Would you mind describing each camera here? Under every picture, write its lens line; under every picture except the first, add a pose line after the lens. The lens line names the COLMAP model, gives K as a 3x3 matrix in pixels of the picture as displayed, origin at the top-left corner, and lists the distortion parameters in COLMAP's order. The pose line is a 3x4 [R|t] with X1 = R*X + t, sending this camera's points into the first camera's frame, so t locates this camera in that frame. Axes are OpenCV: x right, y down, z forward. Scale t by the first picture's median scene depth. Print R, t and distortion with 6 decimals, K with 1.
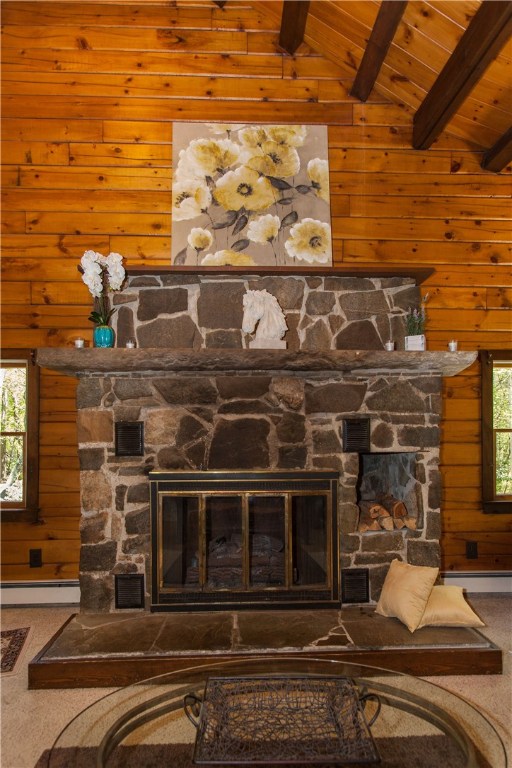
lens RADIAL K [[436.7, 0, 254.2], [0, 436.7, 425.8], [0, 0, 1]] dist [-0.020246, 0.033298]
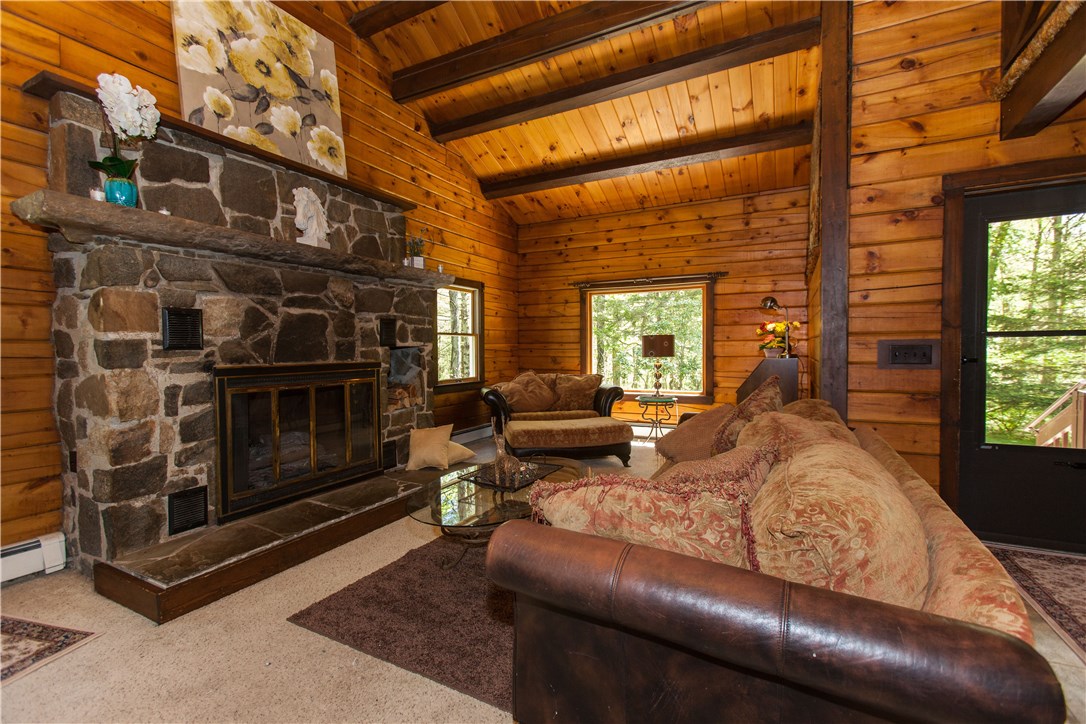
lens RADIAL K [[480.6, 0, 539.7], [0, 480.6, 359.5], [0, 0, 1]] dist [0.001031, 0.000848]
pose [[0.510339, -0.022269, 0.859685, -0.717927], [-0.004690, 0.999578, 0.028676, 0.057559], [-0.859960, -0.018666, 0.510020, -0.054374]]
